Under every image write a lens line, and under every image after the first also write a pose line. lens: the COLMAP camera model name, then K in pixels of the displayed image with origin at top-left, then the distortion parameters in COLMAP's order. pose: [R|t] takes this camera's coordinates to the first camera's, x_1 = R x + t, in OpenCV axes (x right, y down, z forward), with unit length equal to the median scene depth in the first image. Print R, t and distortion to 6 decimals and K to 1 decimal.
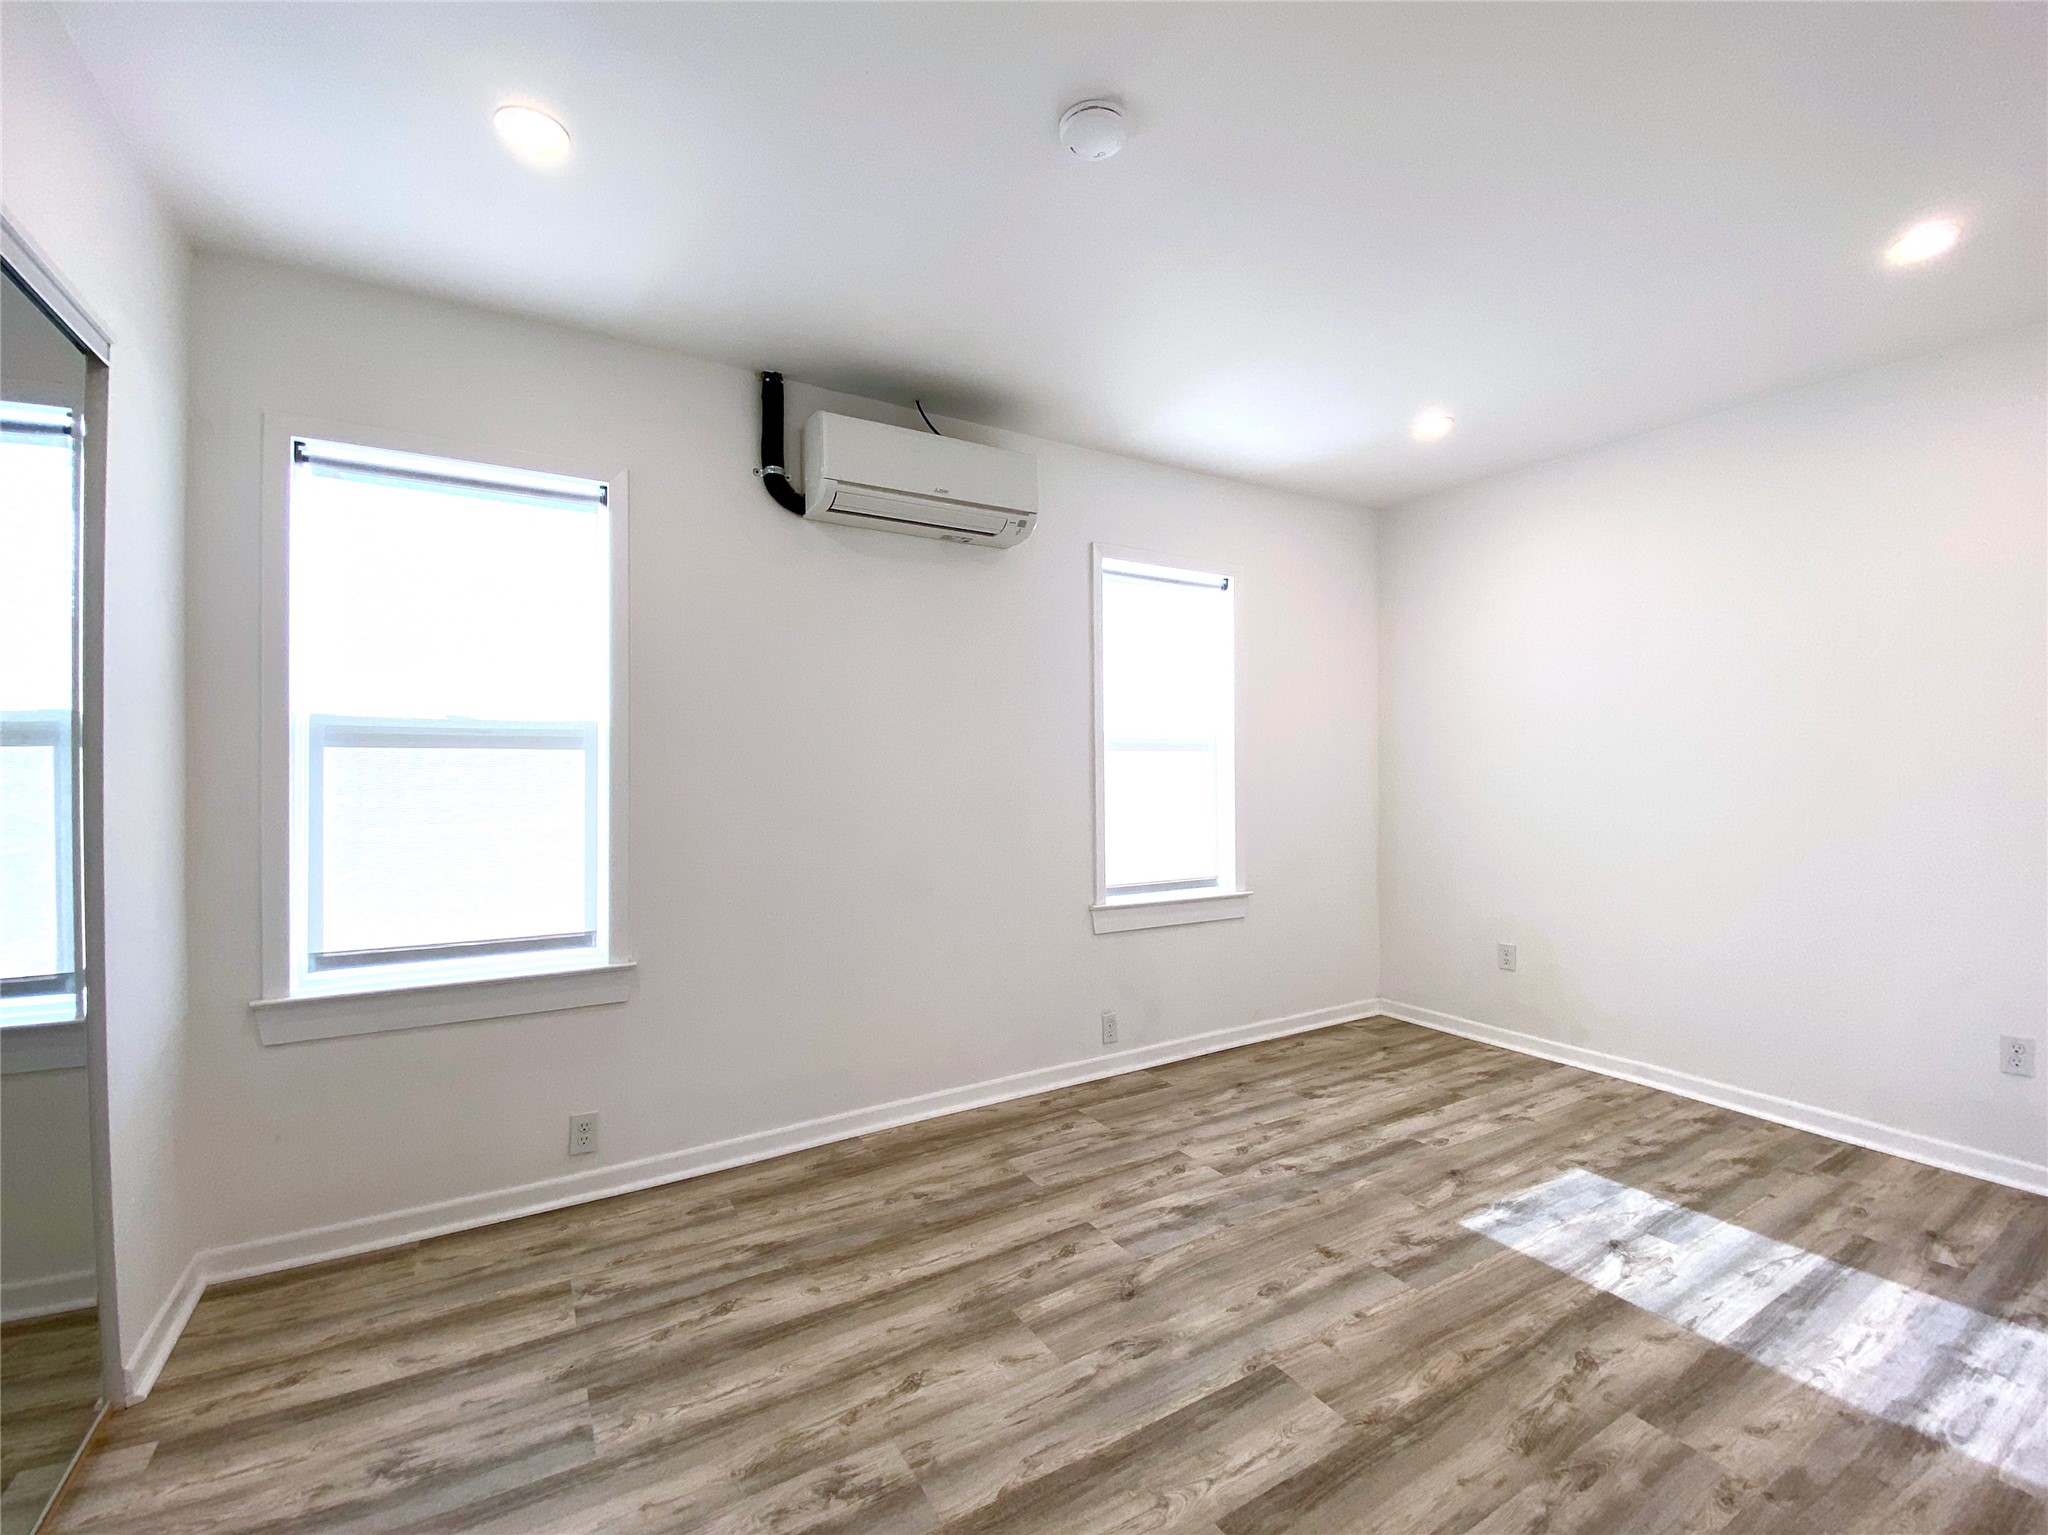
lens RADIAL K [[841.2, 0, 1020.3], [0, 841.2, 769.1], [0, 0, 1]] dist [0.017708, -0.016874]
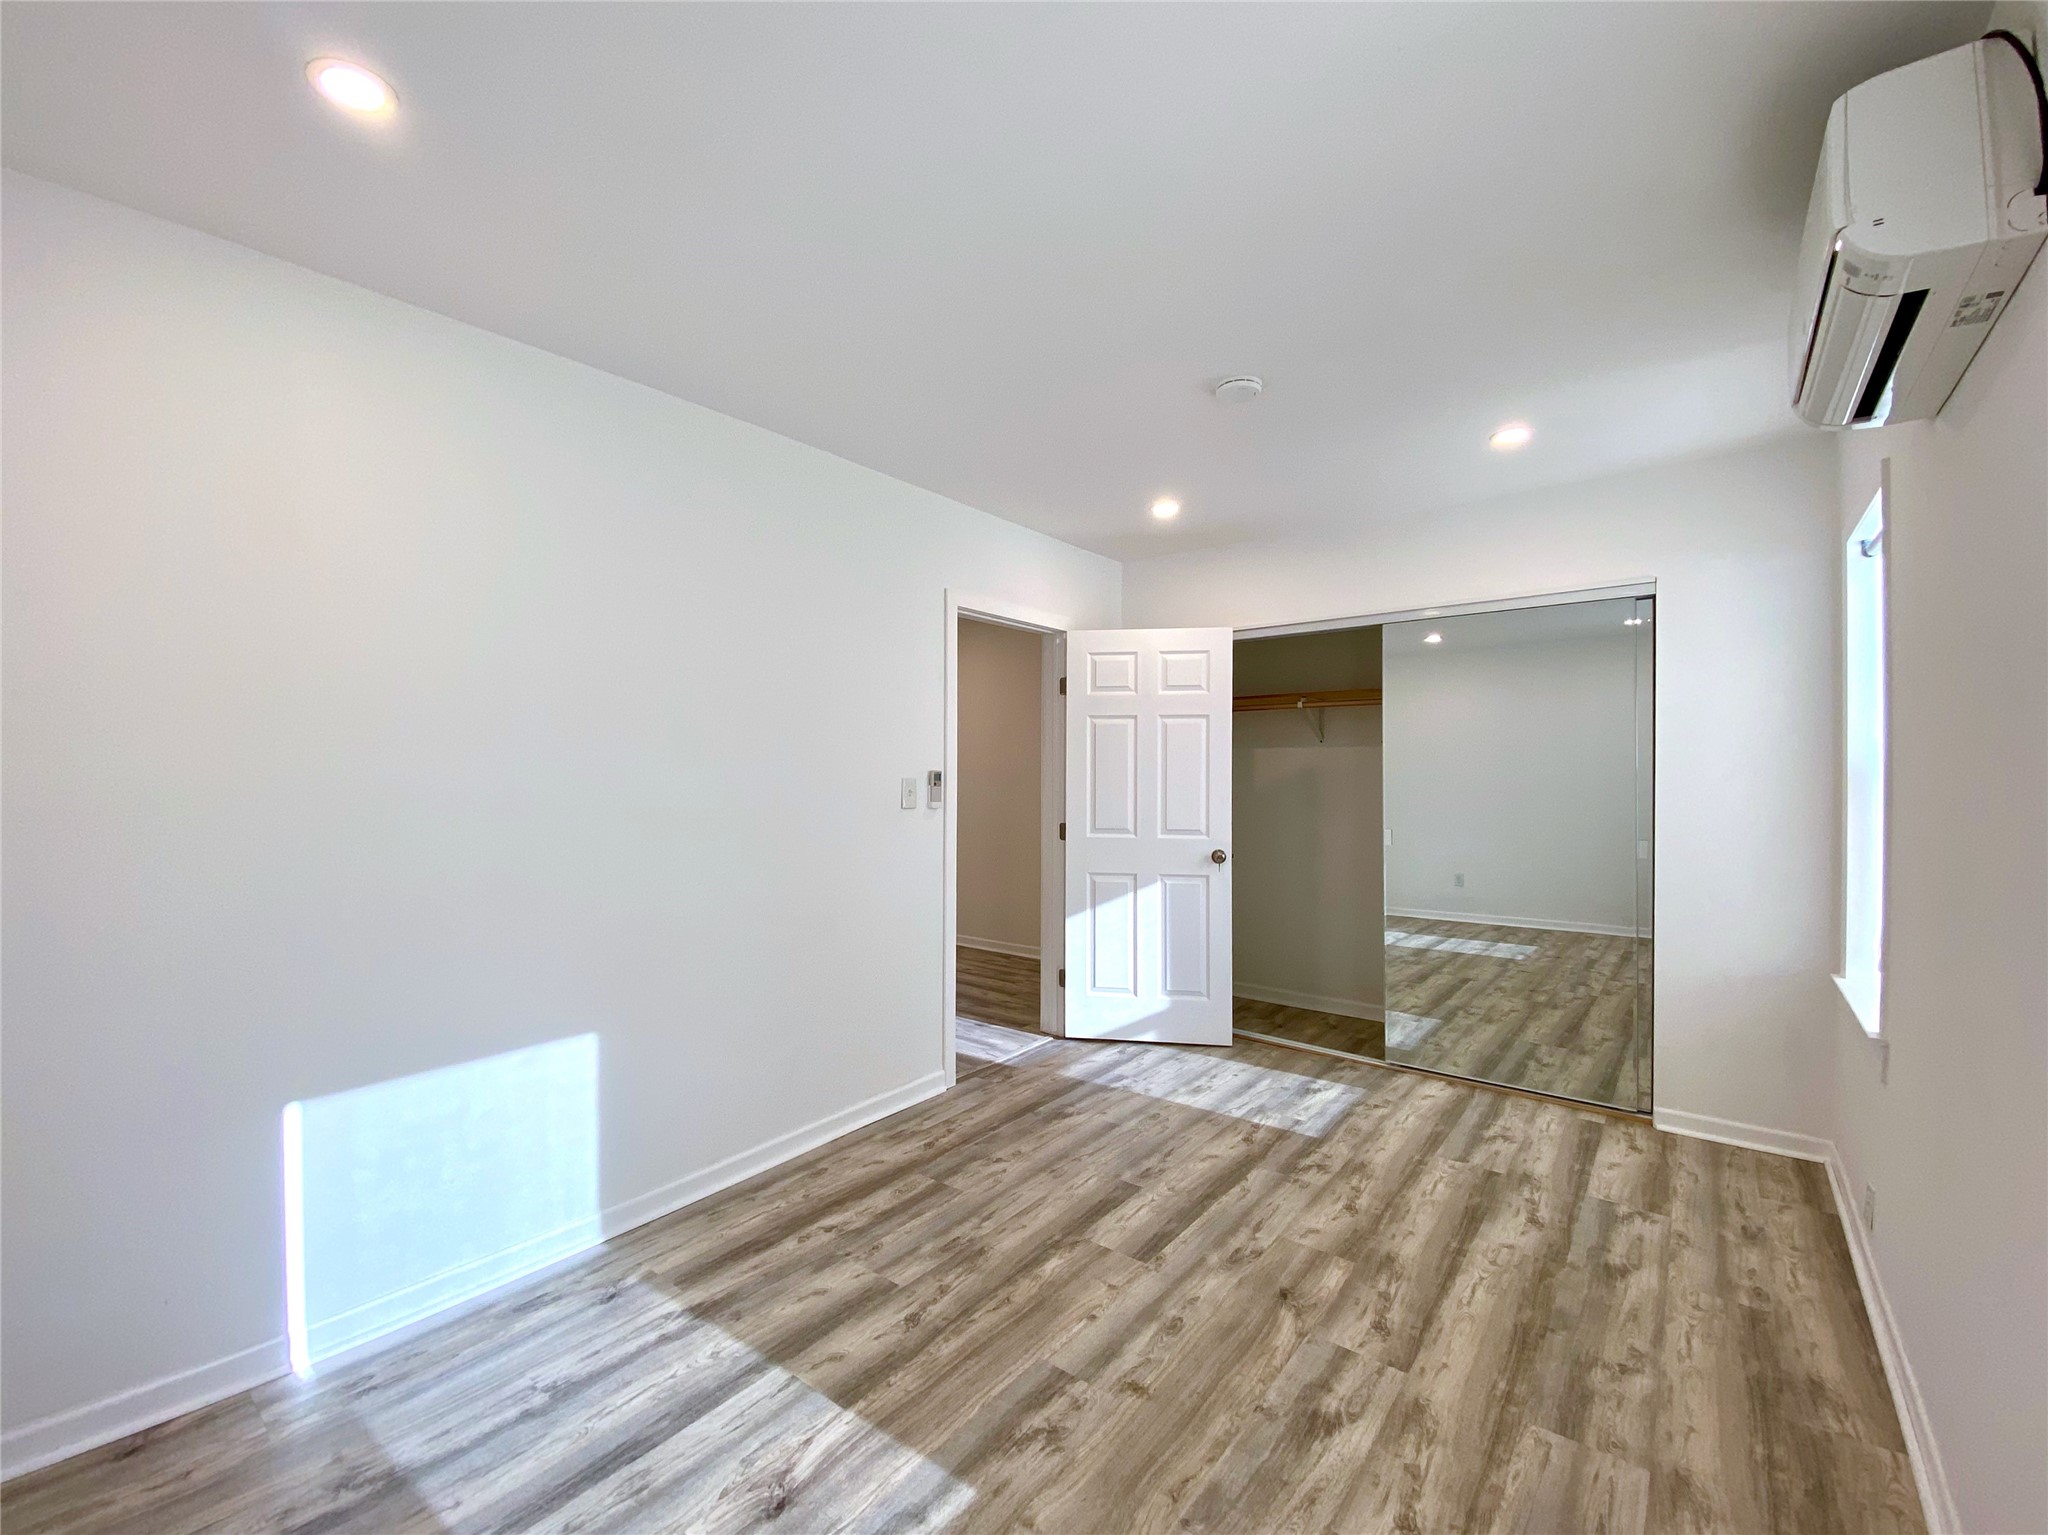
lens RADIAL K [[841.2, 0, 1020.3], [0, 841.2, 769.1], [0, 0, 1]] dist [0.017708, -0.016874]
pose [[-0.928988, 0.002789, -0.370099, 0.876121], [0.003376, 0.999994, -0.000938, -0.057672], [0.370094, -0.002121, -0.928992, 1.952594]]
